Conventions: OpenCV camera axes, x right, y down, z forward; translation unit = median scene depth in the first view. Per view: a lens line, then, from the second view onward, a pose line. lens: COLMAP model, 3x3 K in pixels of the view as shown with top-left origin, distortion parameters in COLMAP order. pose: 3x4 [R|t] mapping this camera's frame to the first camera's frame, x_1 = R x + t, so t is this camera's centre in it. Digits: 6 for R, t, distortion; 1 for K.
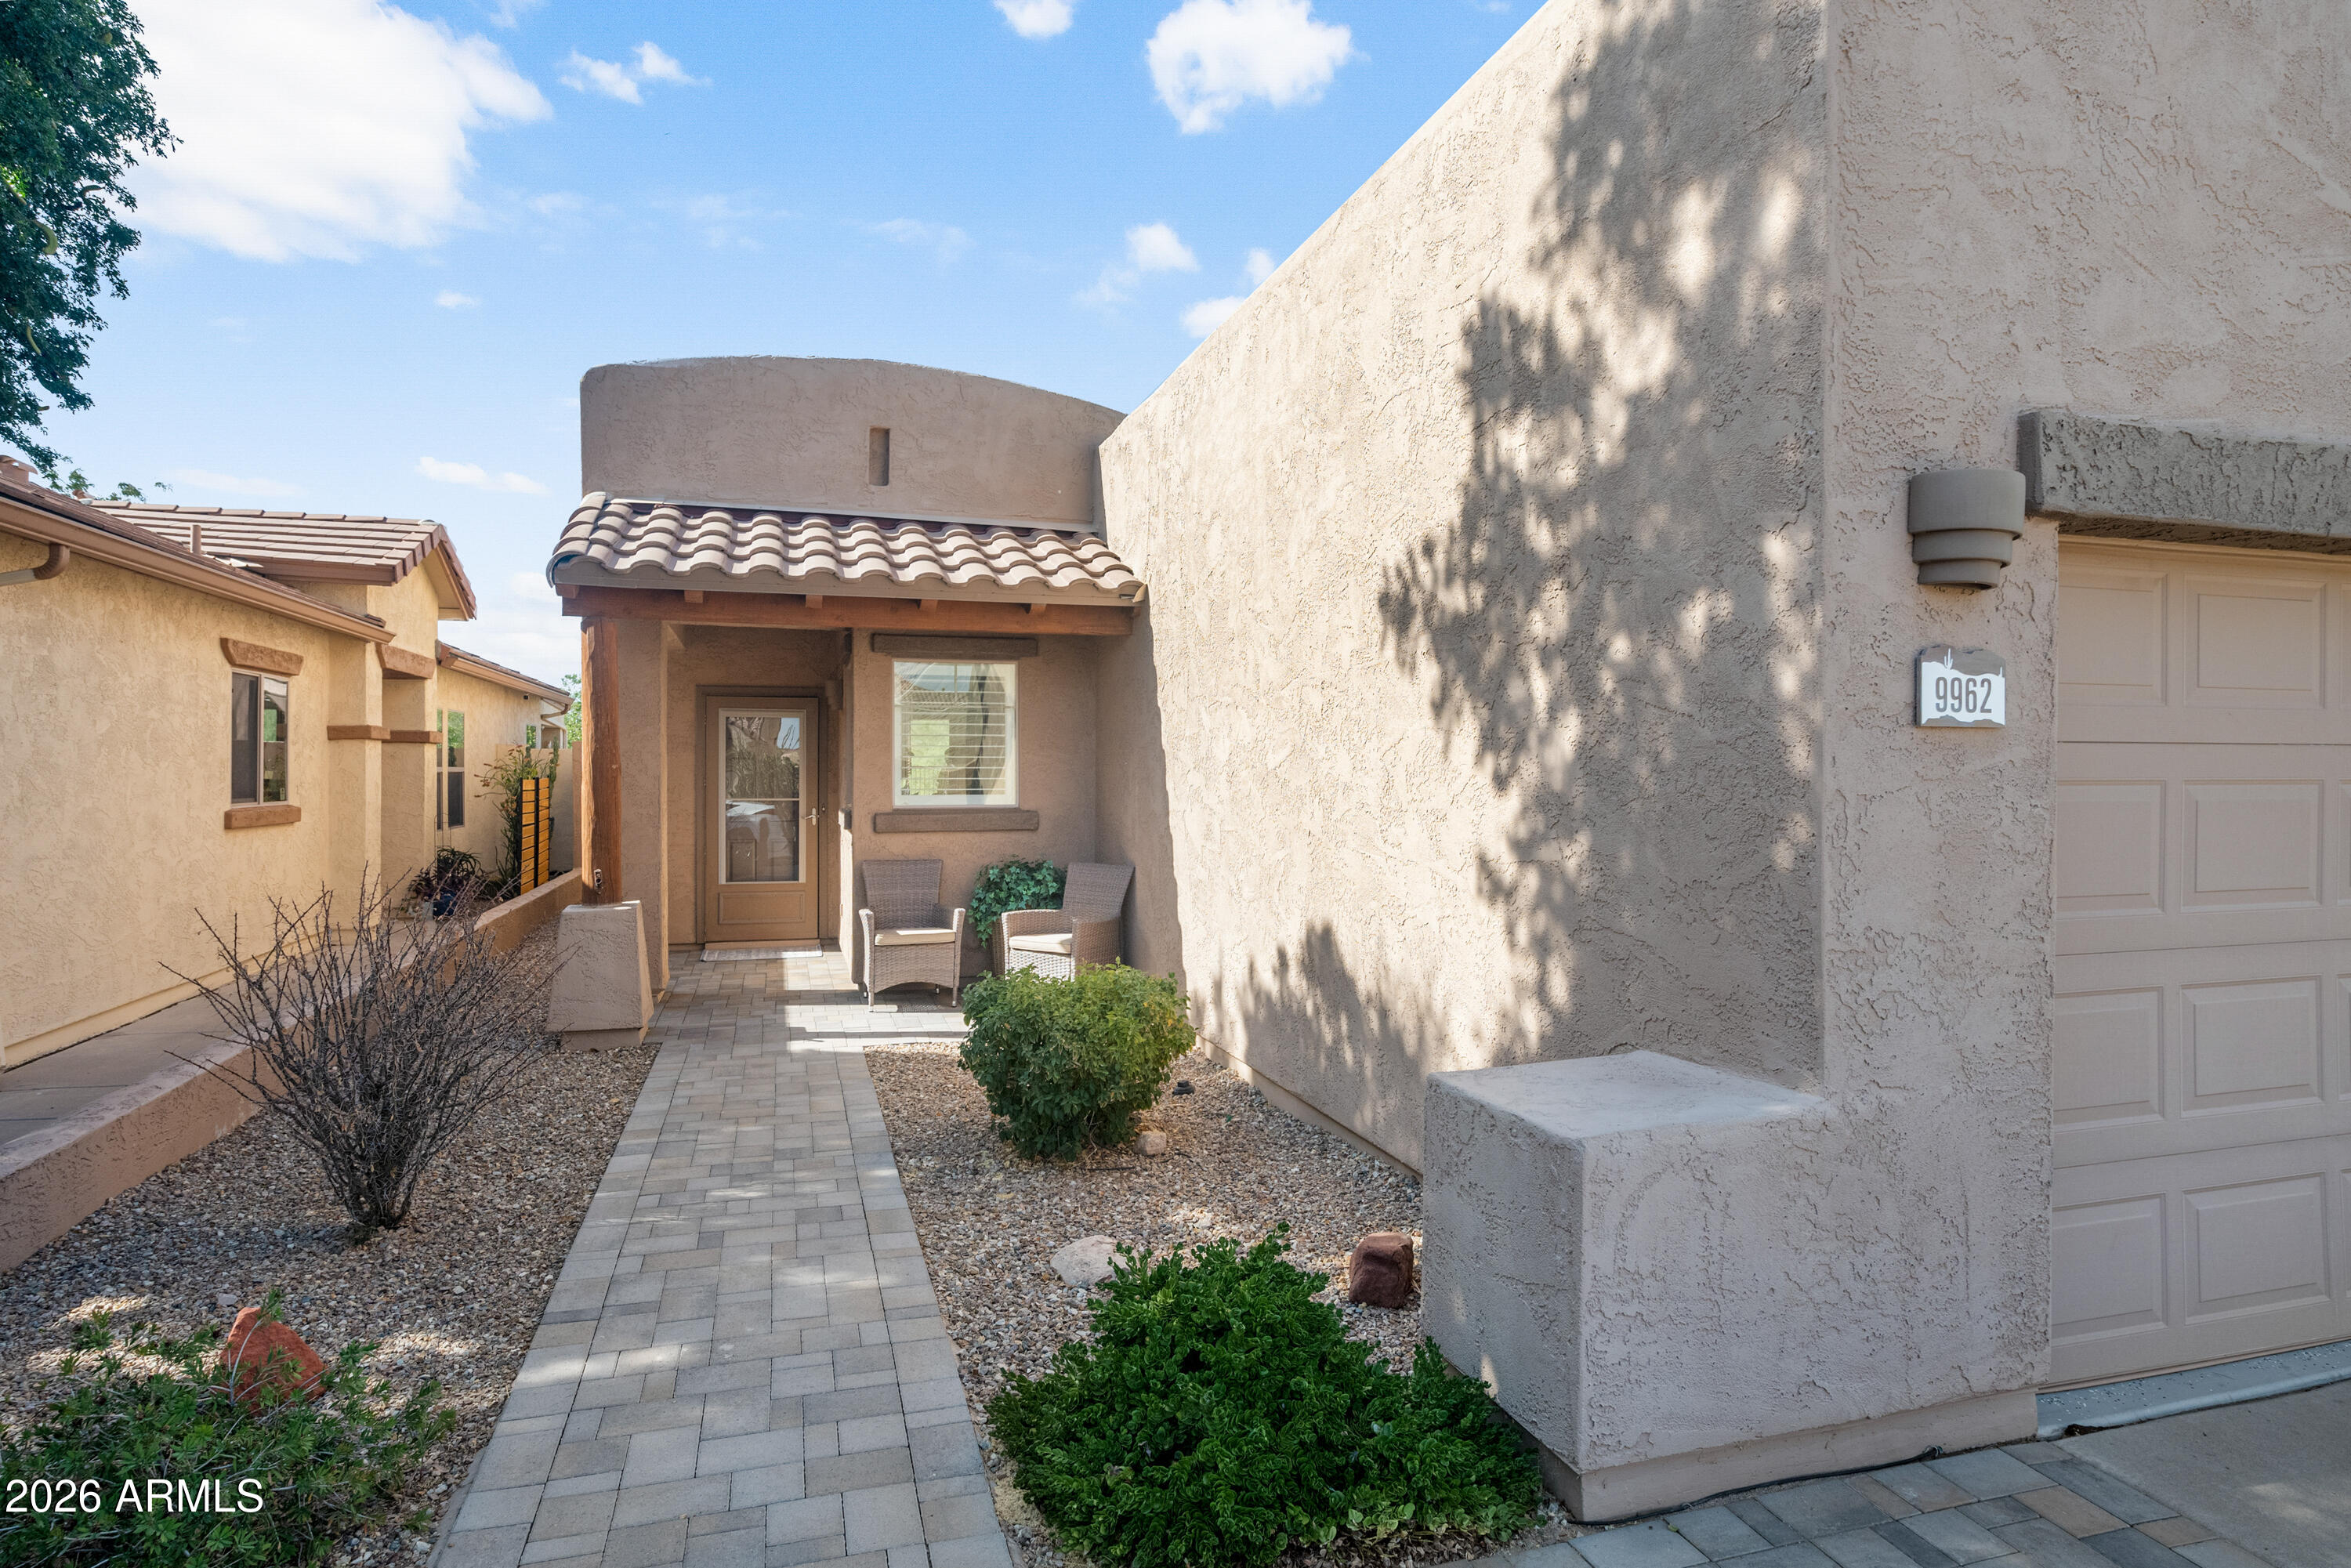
lens RADIAL K [[1252.2, 0, 1134.3], [0, 1252.2, 775.8], [0, 0, 1]] dist [-0.001624, 0.000025]
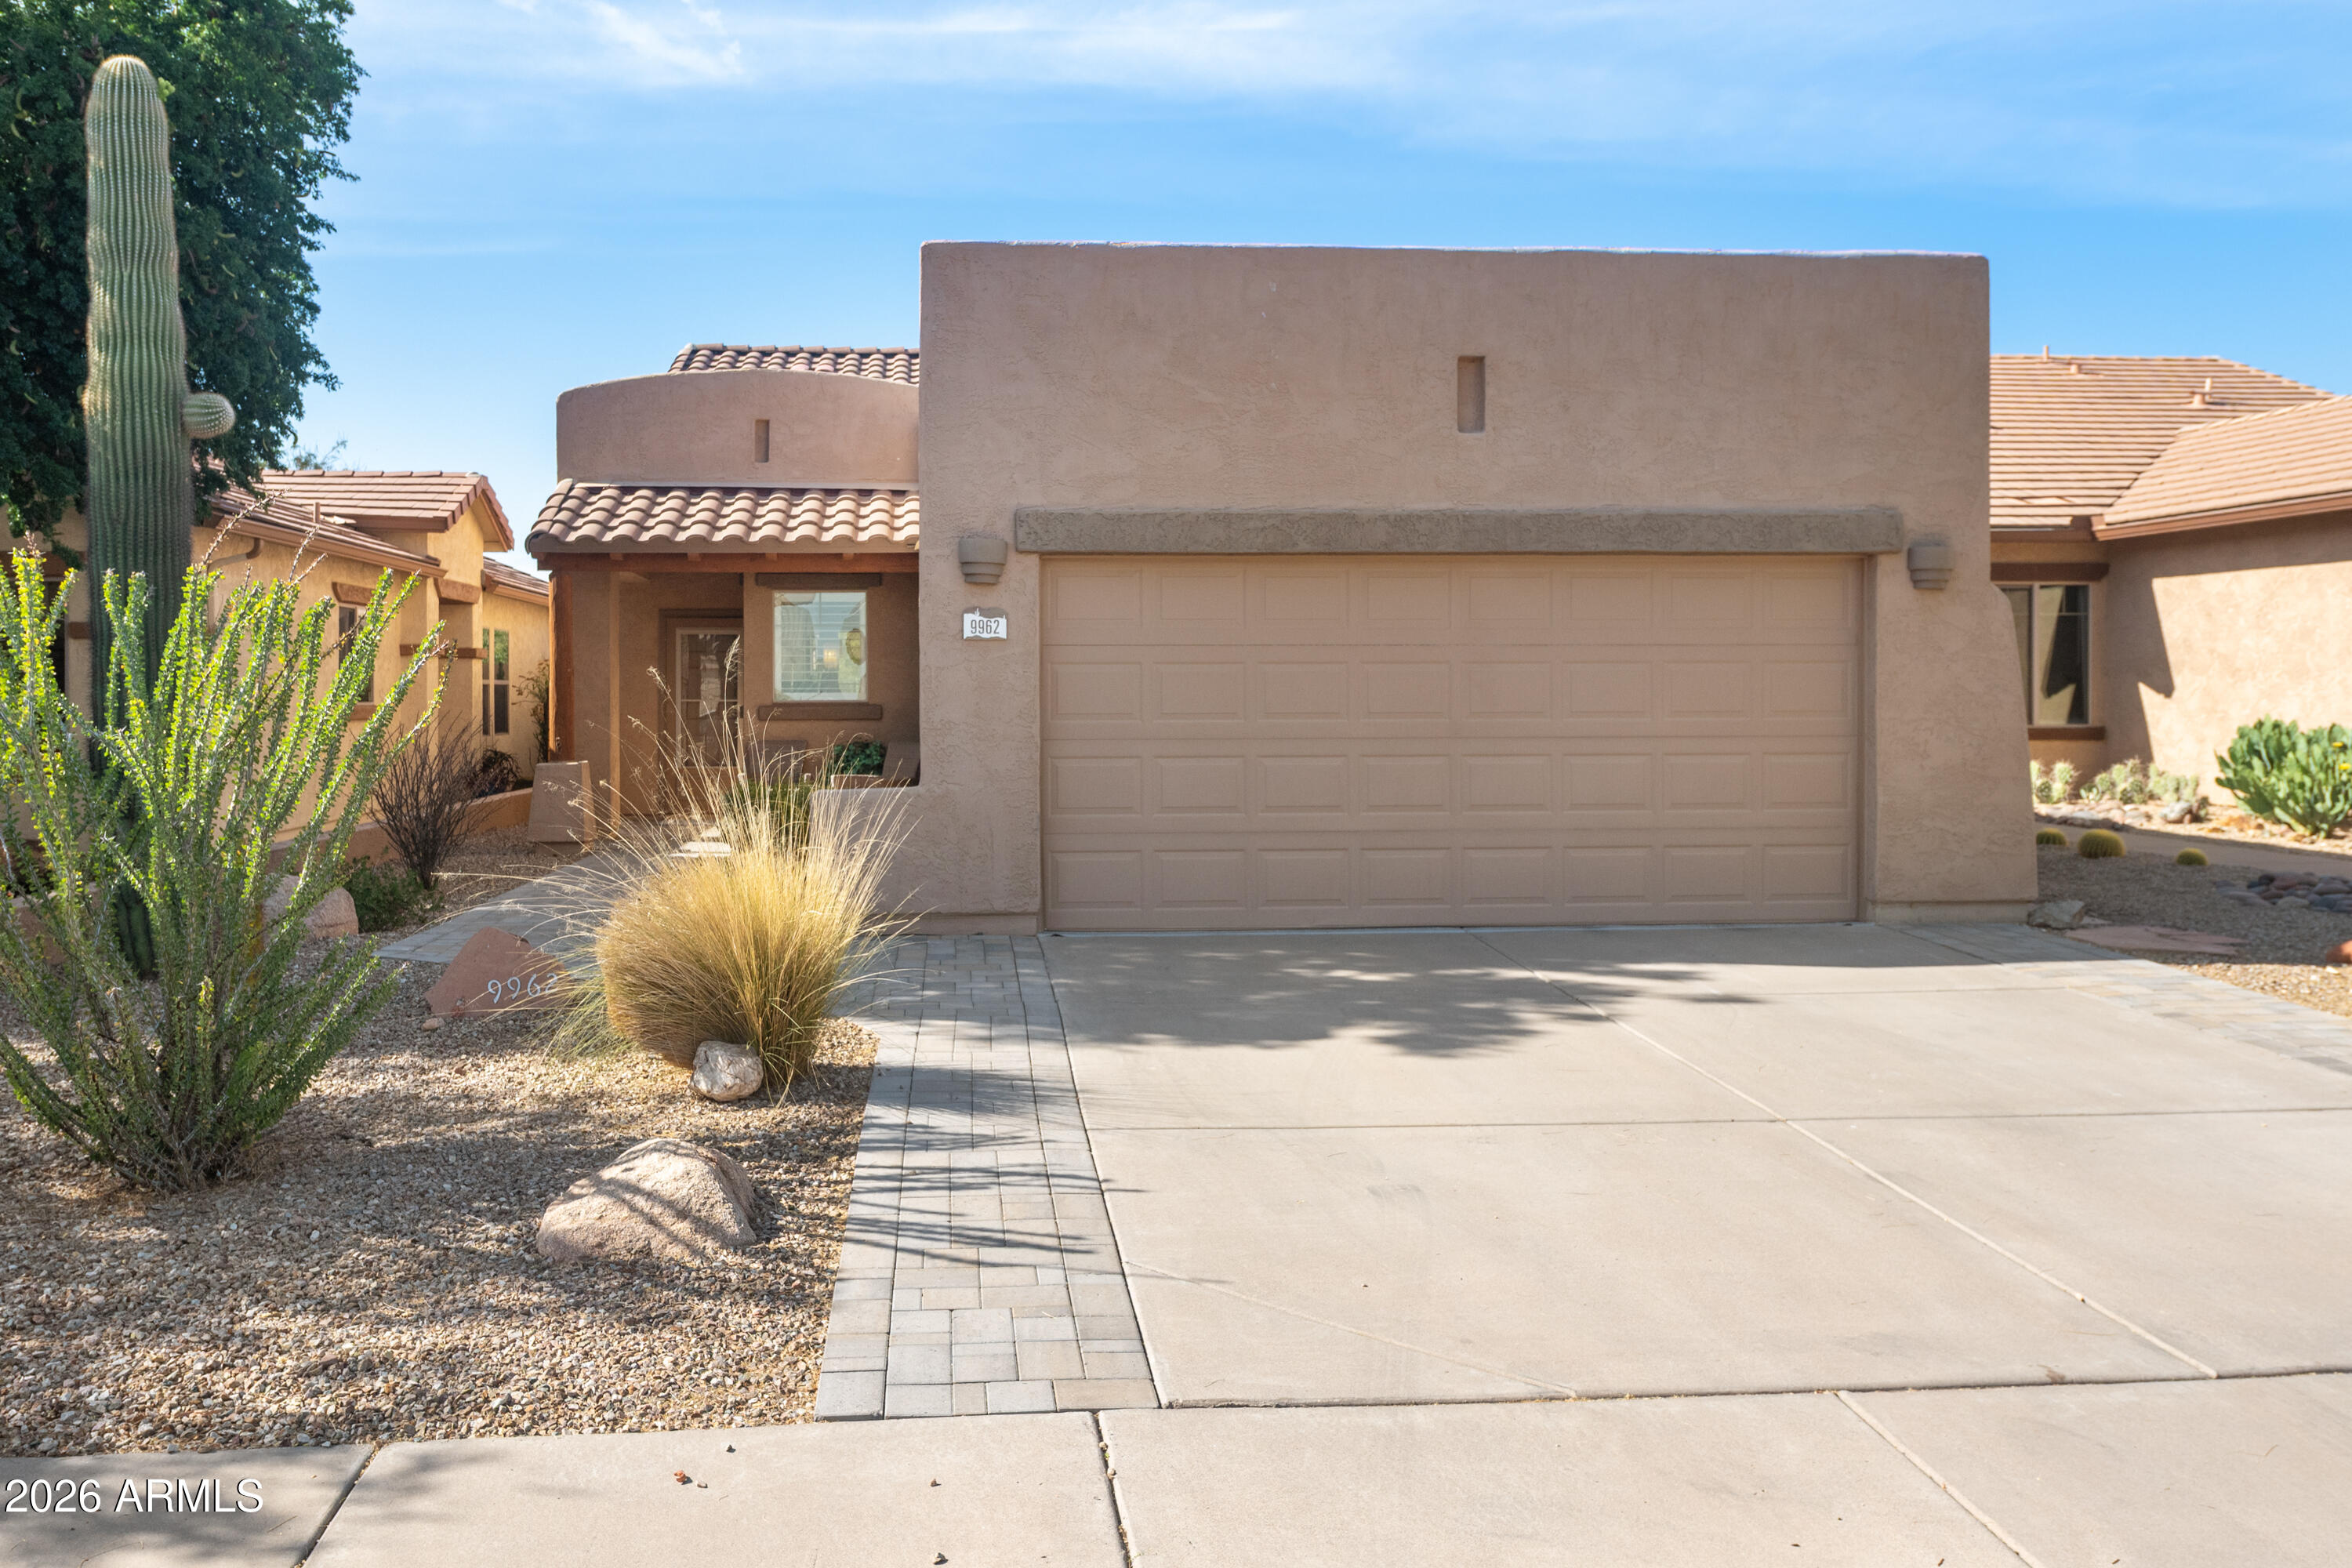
lens RADIAL K [[1737.2, 0, 968.9], [0, 1737.2, 720.2], [0, 0, 1]] dist [-0.001851, 0.002701]
pose [[0.967583, 0.002159, -0.252542, 0.509037], [0.000102, 0.999960, 0.008938, 0.030624], [0.252552, -0.008674, 0.967545, -0.794379]]
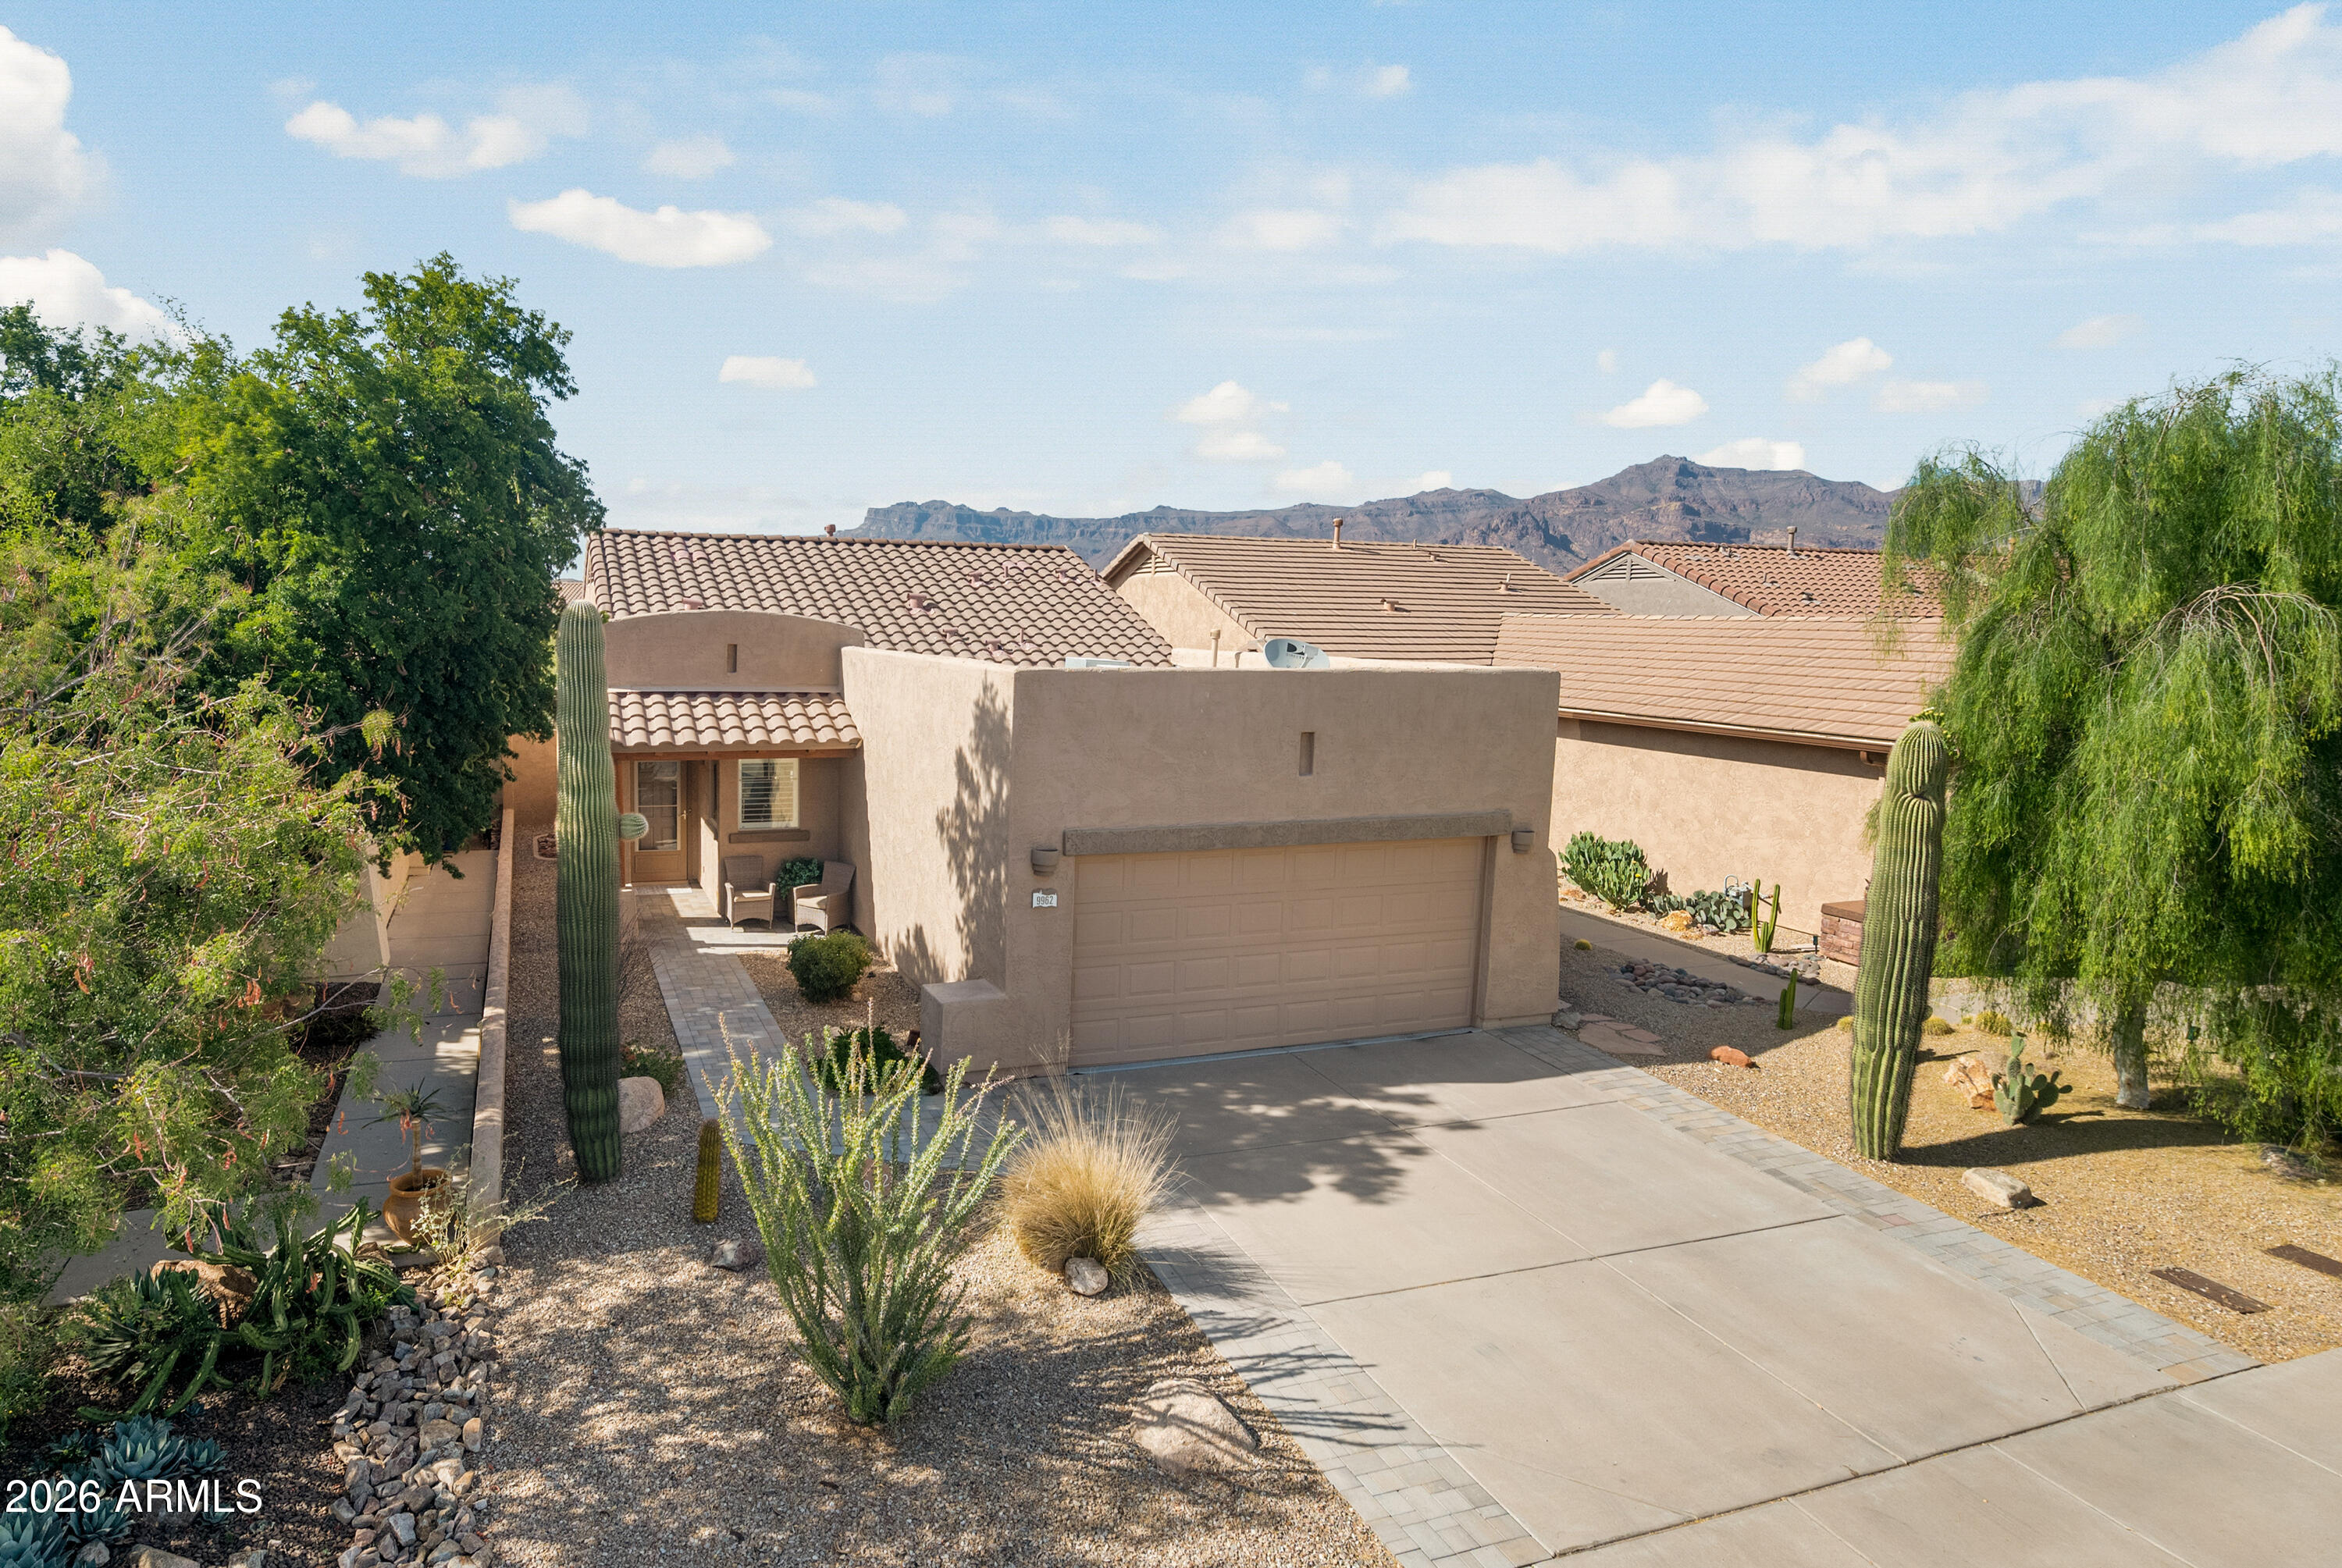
lens RADIAL K [[1228.0, 0, 853.4], [0, 1228.0, 762.6], [0, 0, 1]] dist [0.000620, -0.000093]
pose [[0.999701, 0.011467, -0.021600, 0.037765], [-0.008920, 0.993383, 0.114504, -0.331081], [0.022770, -0.114278, 0.993188, -1.016495]]
